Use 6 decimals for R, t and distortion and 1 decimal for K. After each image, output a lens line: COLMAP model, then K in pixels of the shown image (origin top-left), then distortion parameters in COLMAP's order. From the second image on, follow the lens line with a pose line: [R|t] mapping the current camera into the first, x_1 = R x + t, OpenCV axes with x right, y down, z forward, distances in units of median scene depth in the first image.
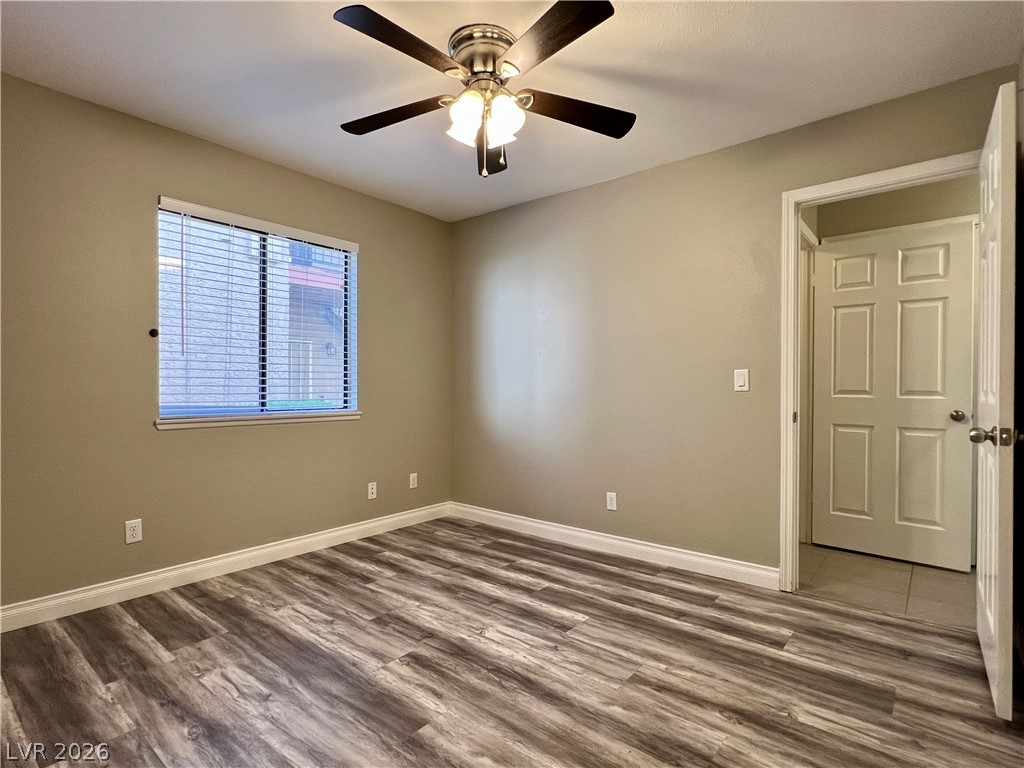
lens RADIAL K [[516.5, 0, 513.4], [0, 516.5, 385.4], [0, 0, 1]] dist [0.002059, 0.000562]
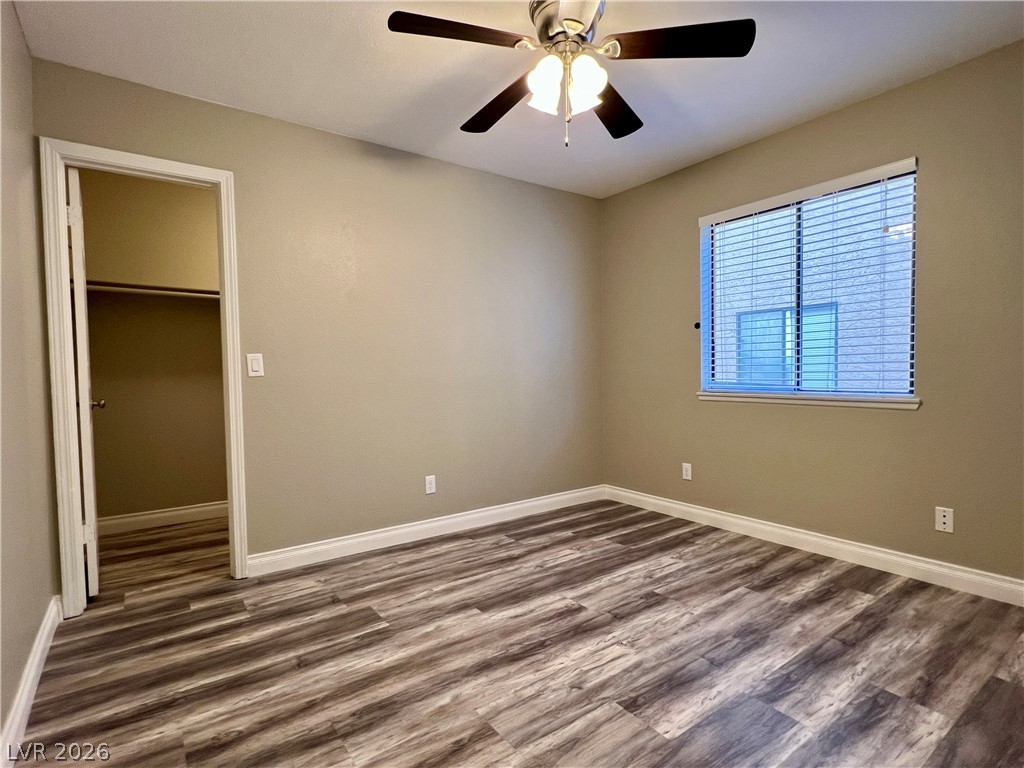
lens RADIAL K [[516.5, 0, 513.4], [0, 516.5, 385.4], [0, 0, 1]] dist [0.002059, 0.000562]
pose [[-0.246539, 0.029449, -0.968685, 0.769188], [0.016009, 0.999526, 0.026313, 0.008368], [0.969001, -0.009021, -0.246894, 0.967314]]
